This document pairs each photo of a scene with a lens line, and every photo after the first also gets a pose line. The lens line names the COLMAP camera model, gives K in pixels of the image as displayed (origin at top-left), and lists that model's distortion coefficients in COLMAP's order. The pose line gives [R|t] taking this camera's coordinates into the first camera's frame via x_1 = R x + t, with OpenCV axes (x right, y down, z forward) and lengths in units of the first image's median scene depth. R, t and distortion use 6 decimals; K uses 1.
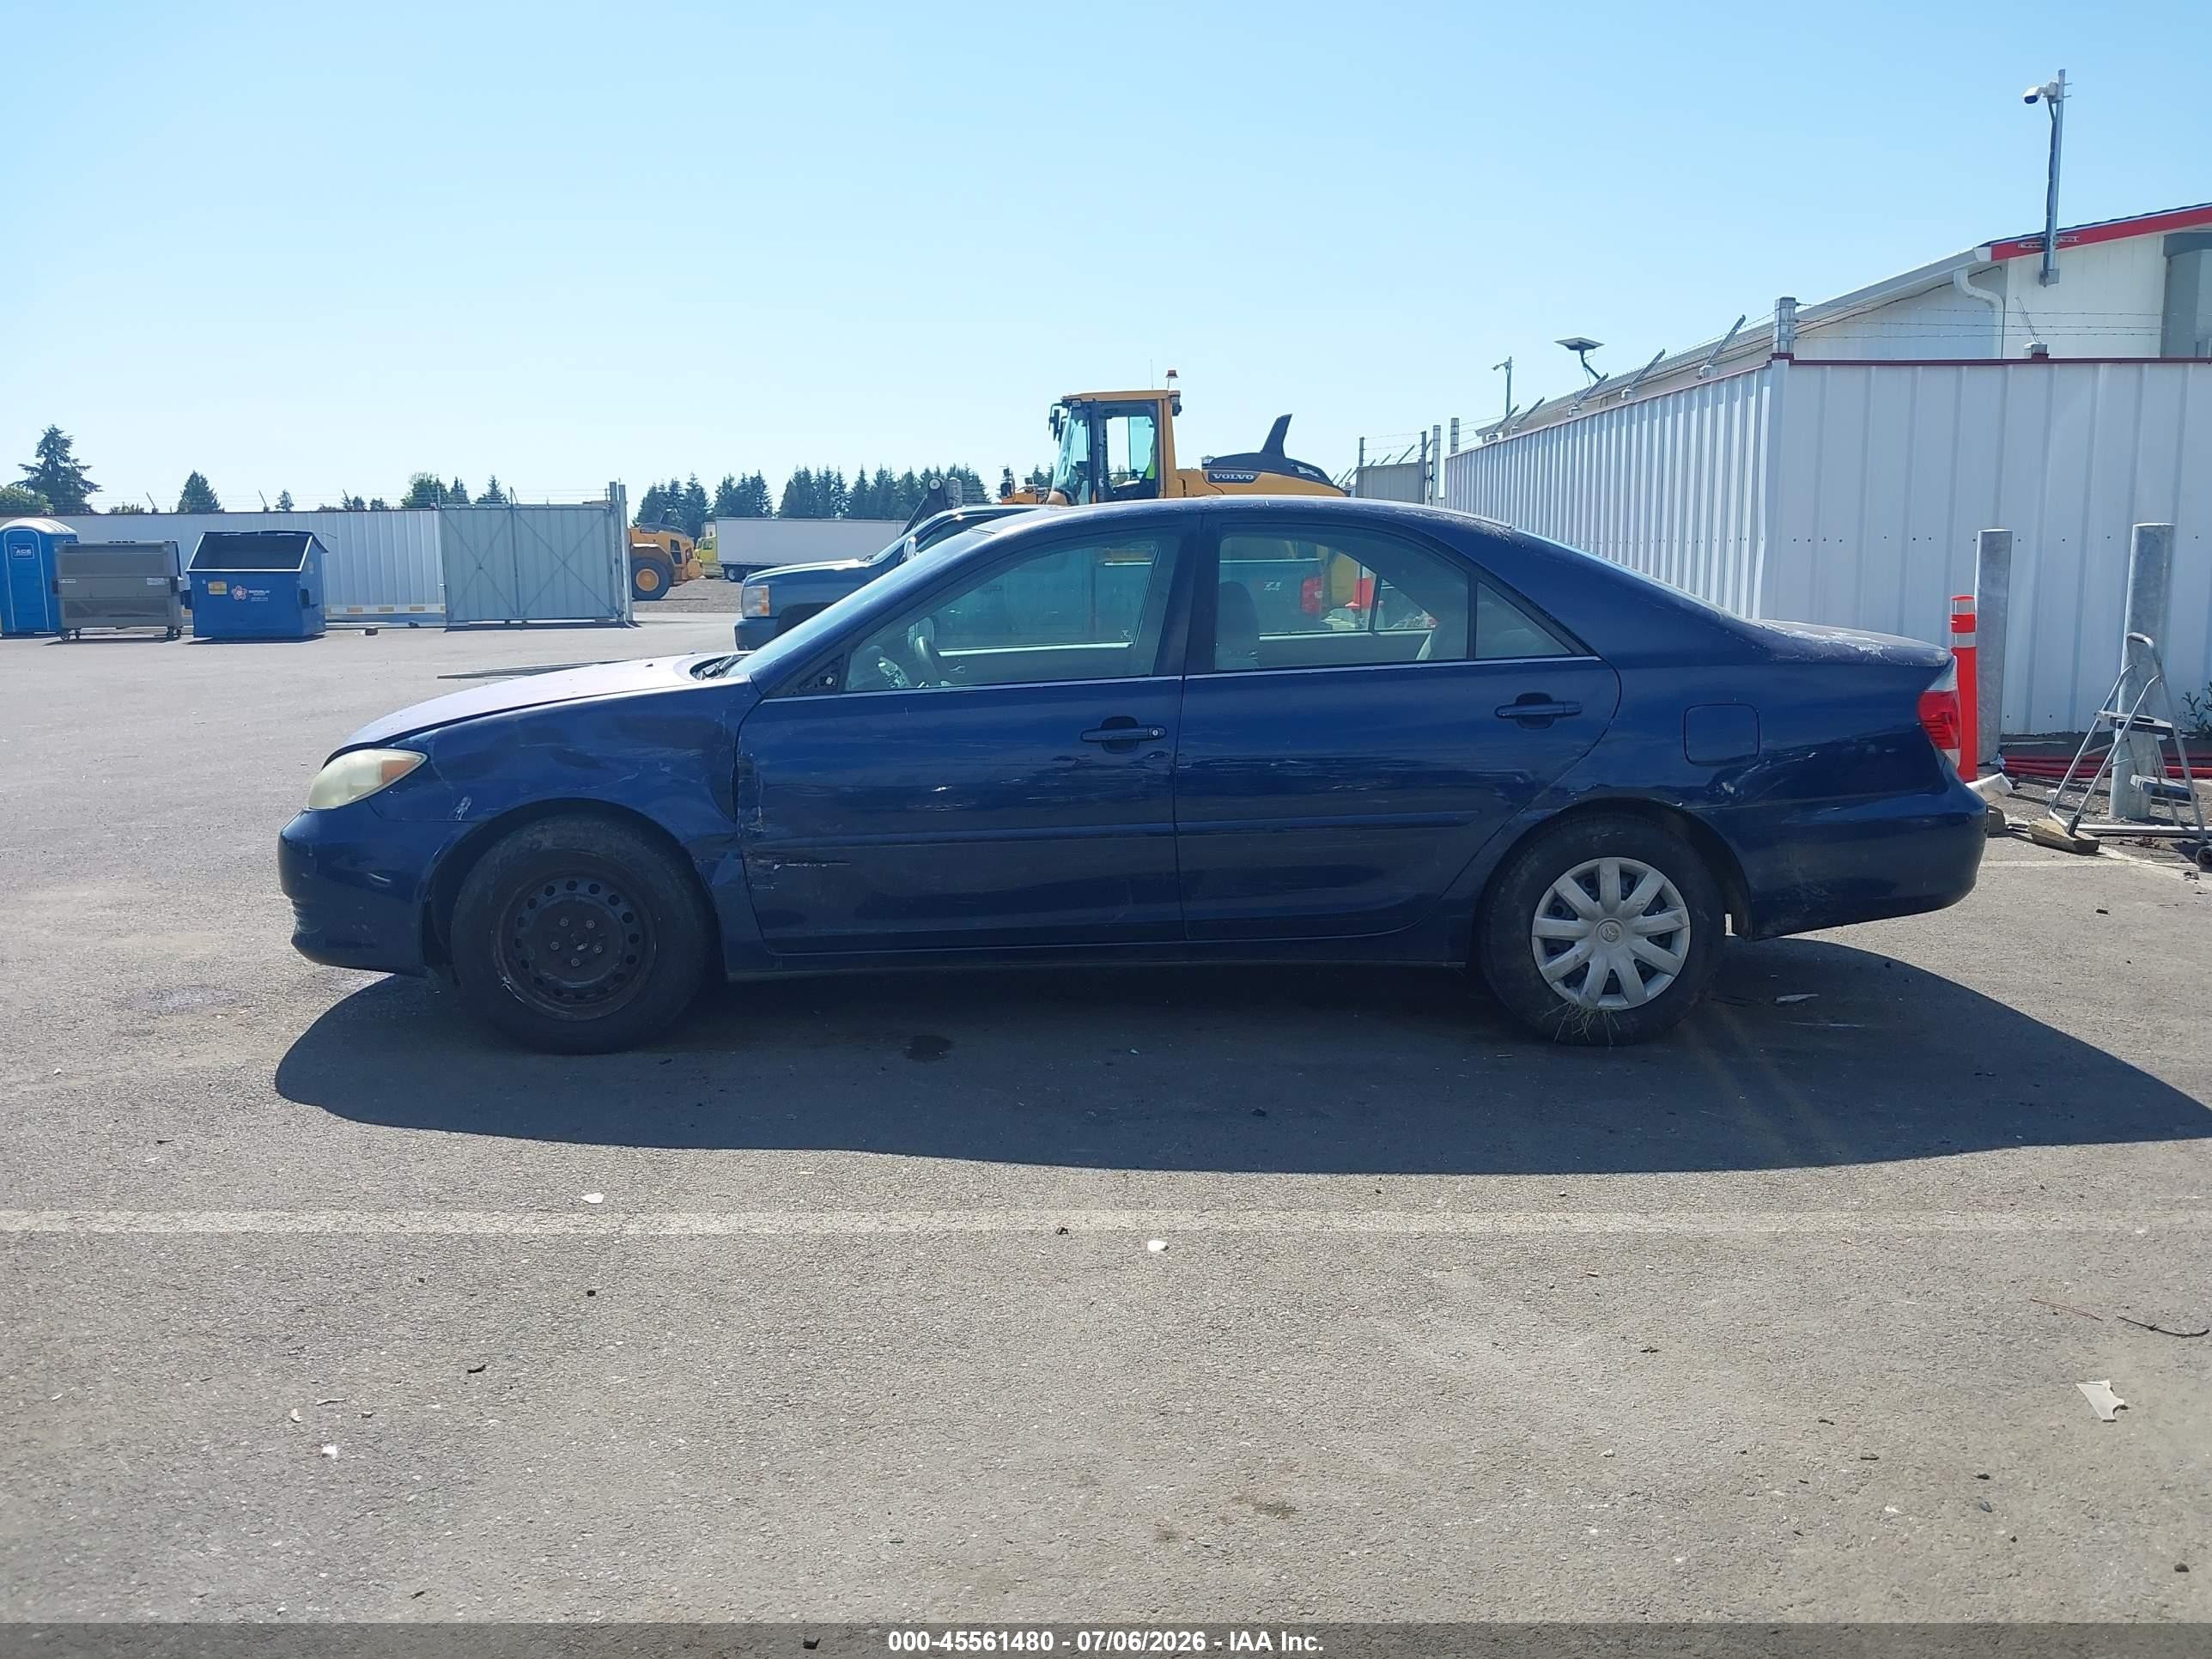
lens RADIAL K [[1769.9, 0, 1140.2], [0, 1769.9, 817.6], [0, 0, 1]] dist [0.023337, -0.046286]
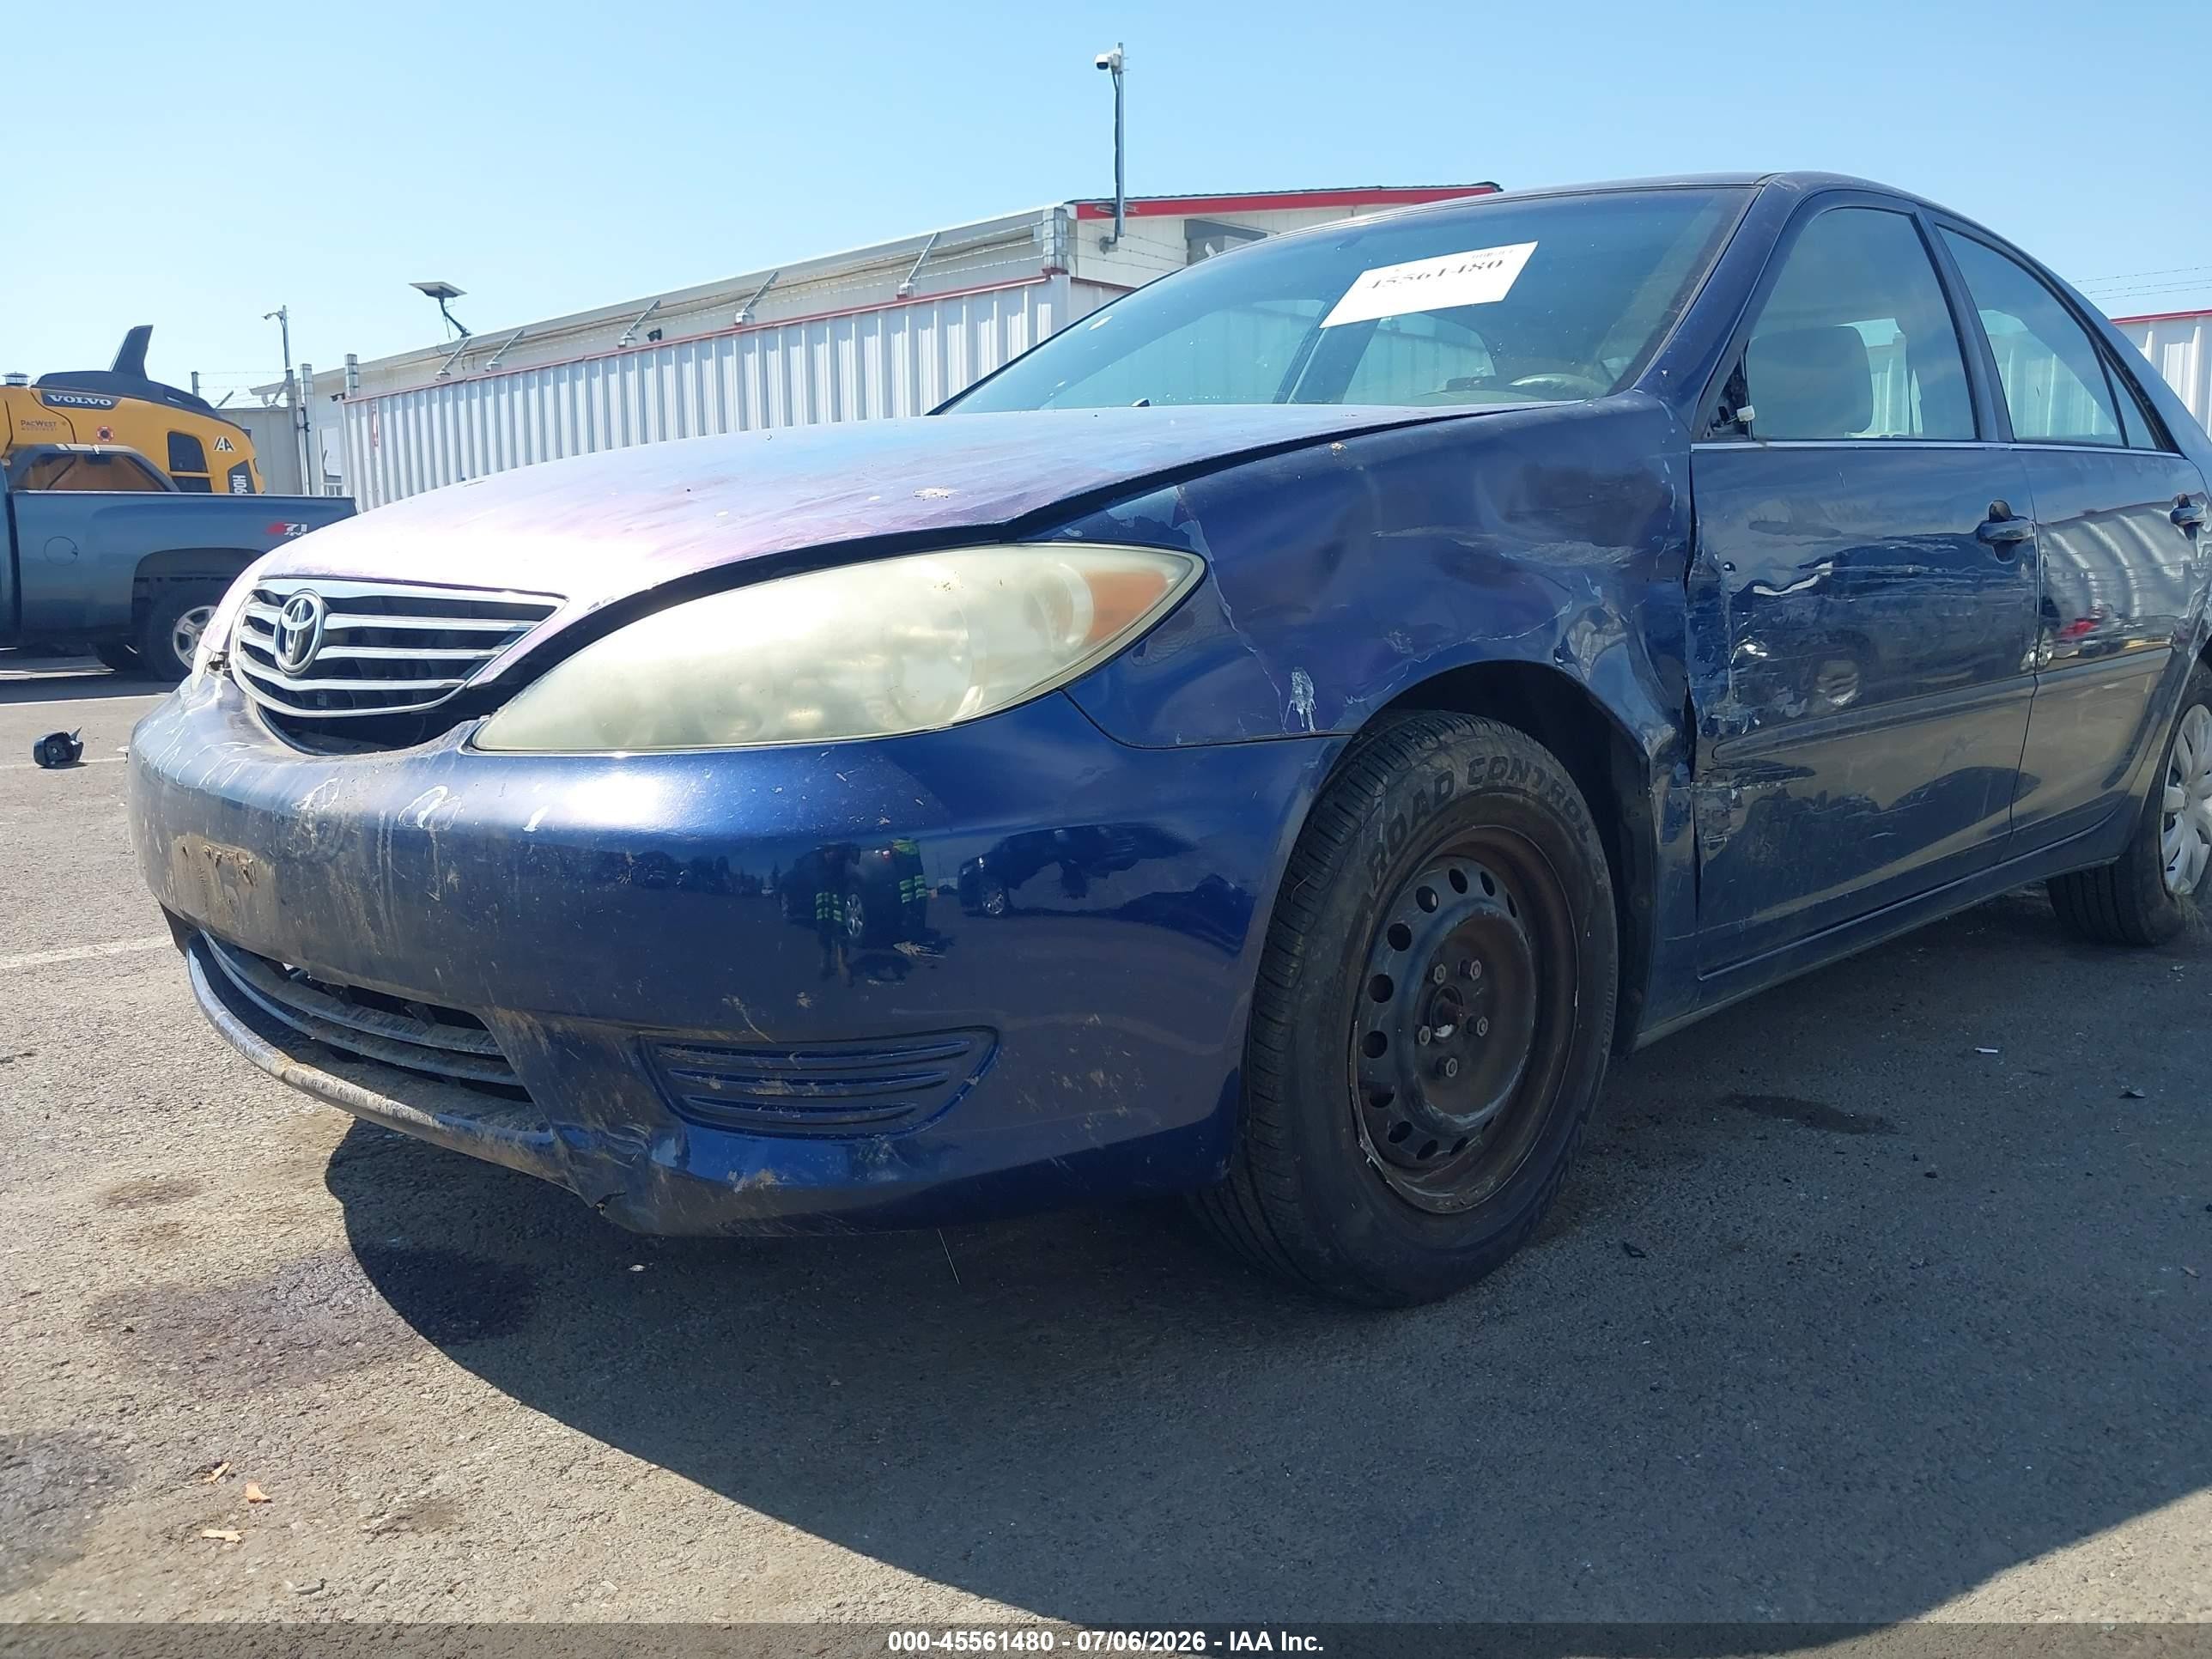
lens RADIAL K [[1769.9, 0, 1140.2], [0, 1769.9, 817.6], [0, 0, 1]] dist [0.023337, -0.046286]
pose [[0.730672, -0.089058, 0.676895, -0.588529], [0.095560, 0.995036, 0.027764, 0.004934], [-0.676008, 0.044398, 0.735556, 0.680503]]
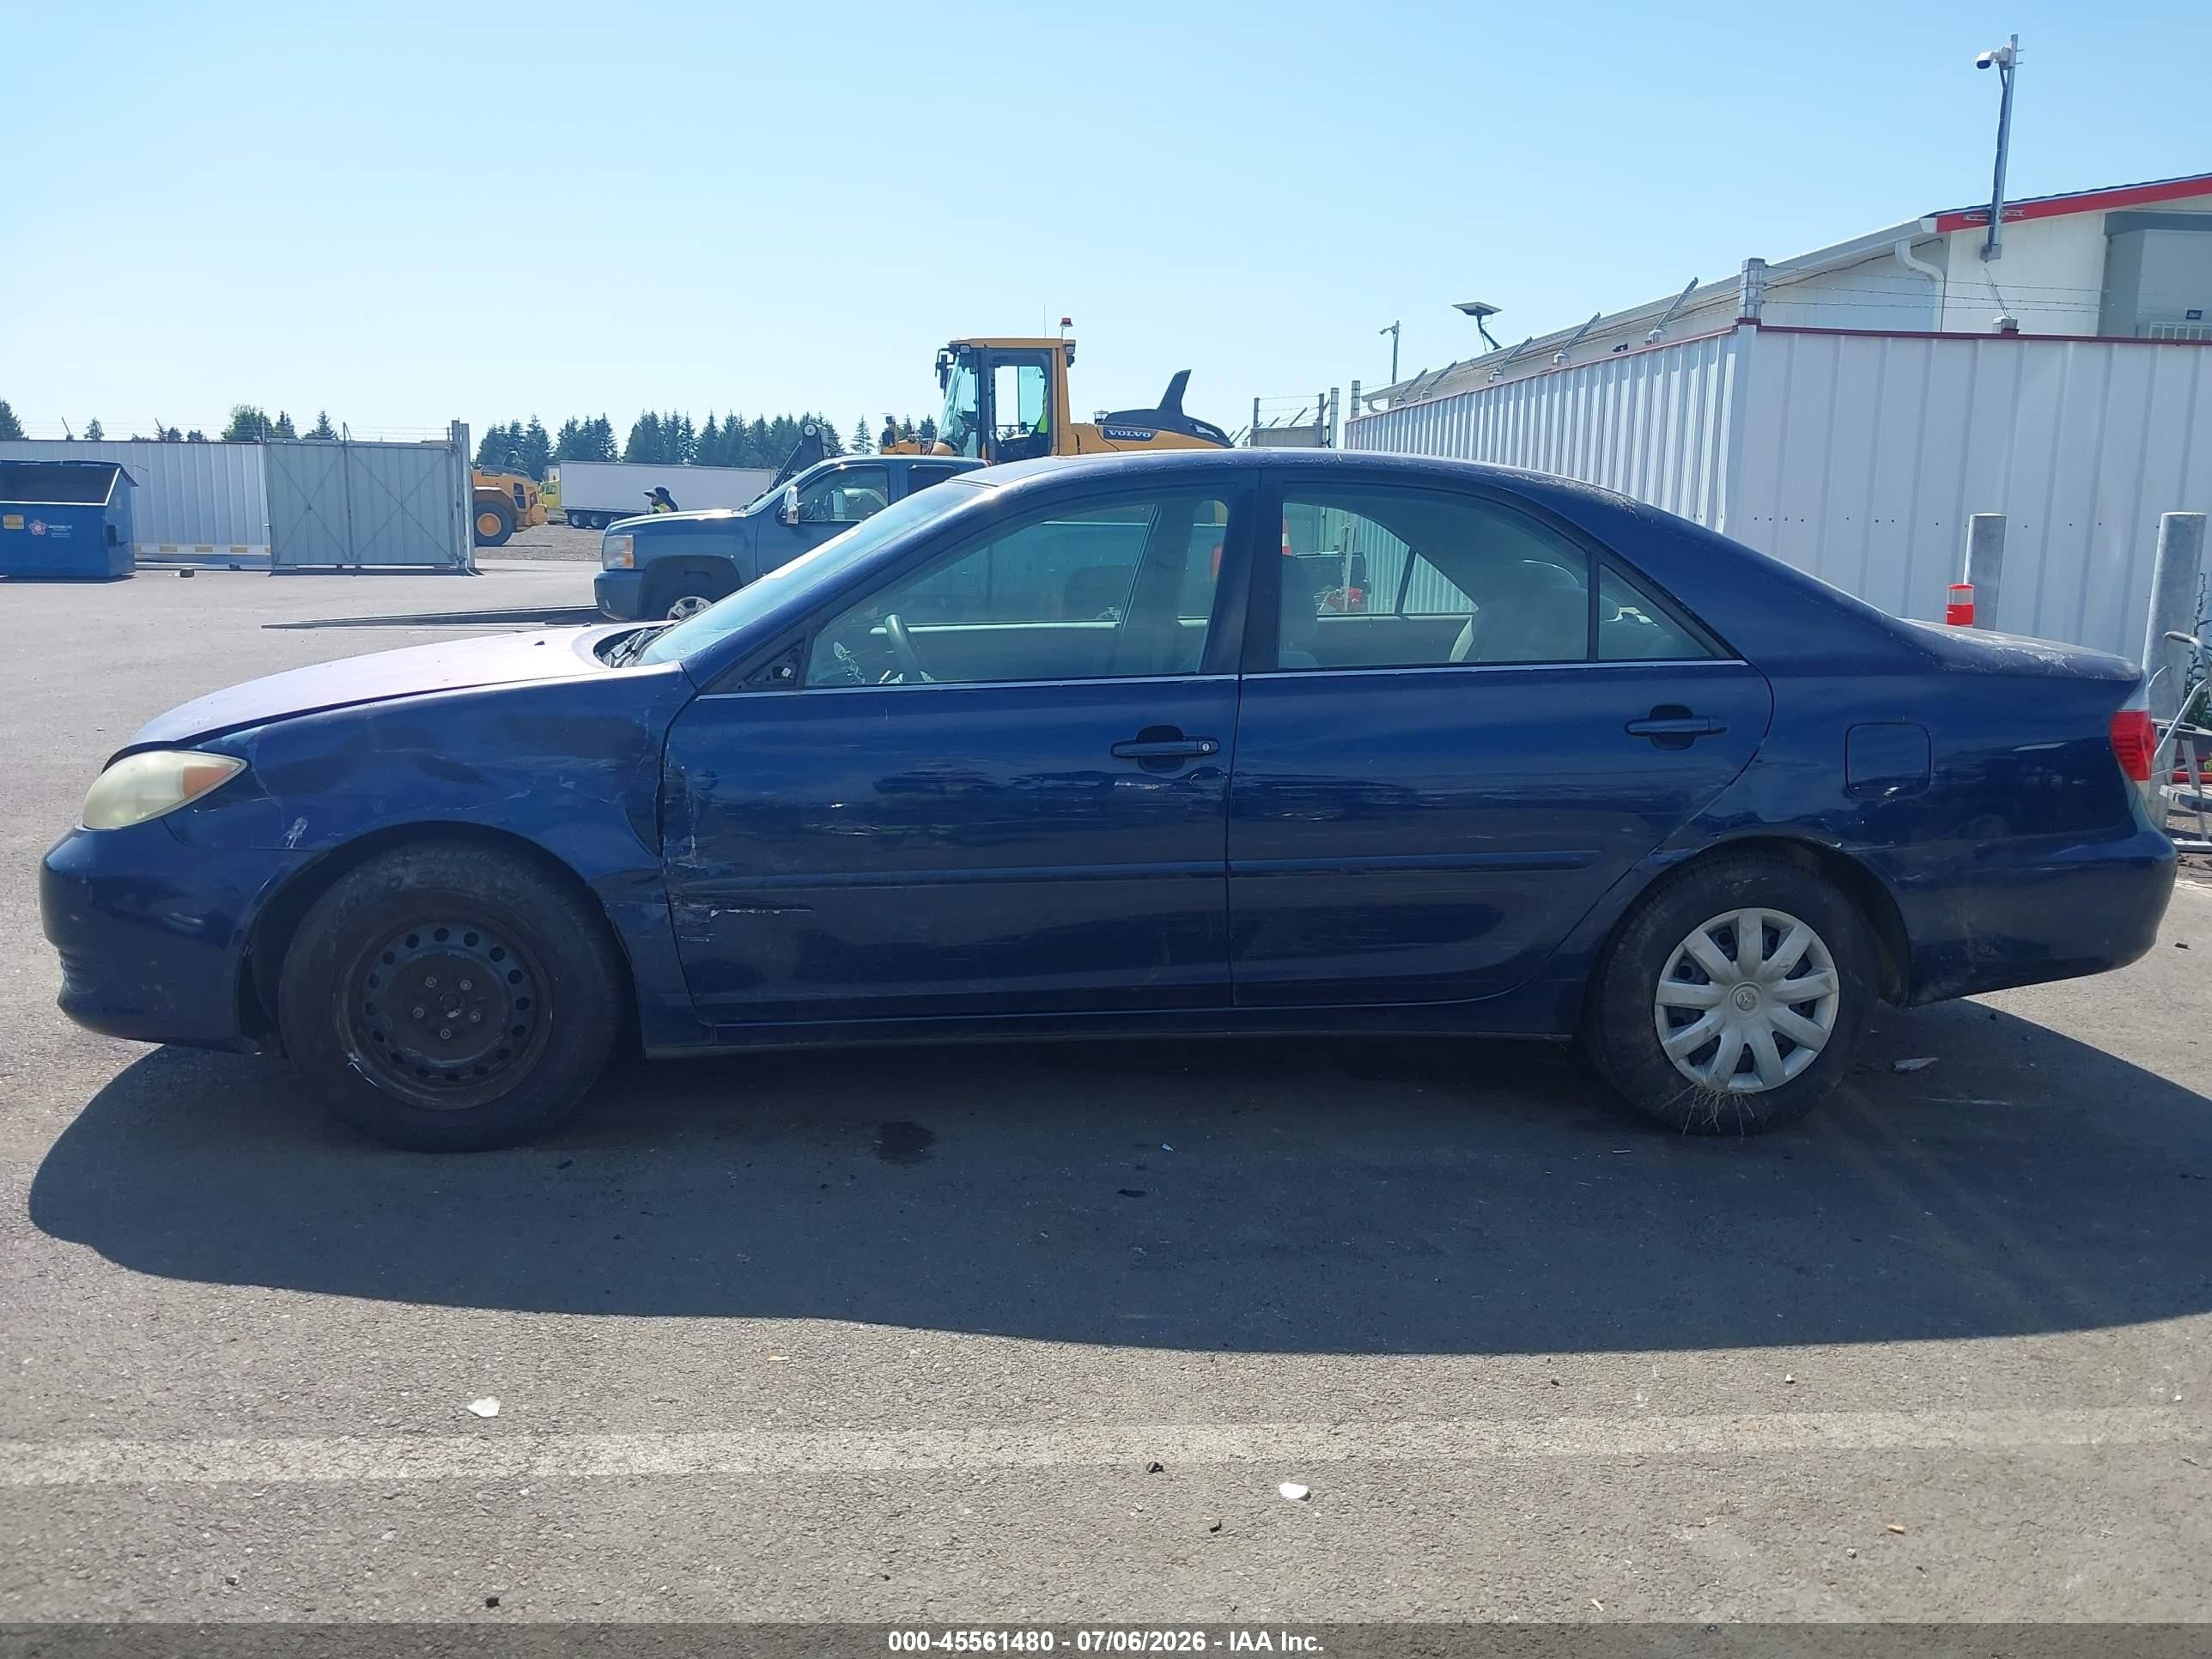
lens RADIAL K [[1772.8, 0, 1137.1], [0, 1772.8, 815.9], [0, 0, 1]] dist [-0.005737, 0.011591]
pose [[0.996467, 0.013602, 0.082874, -0.078058], [-0.015398, 0.999660, 0.021066, -0.030397], [-0.082559, -0.022267, 0.996337, 0.197290]]
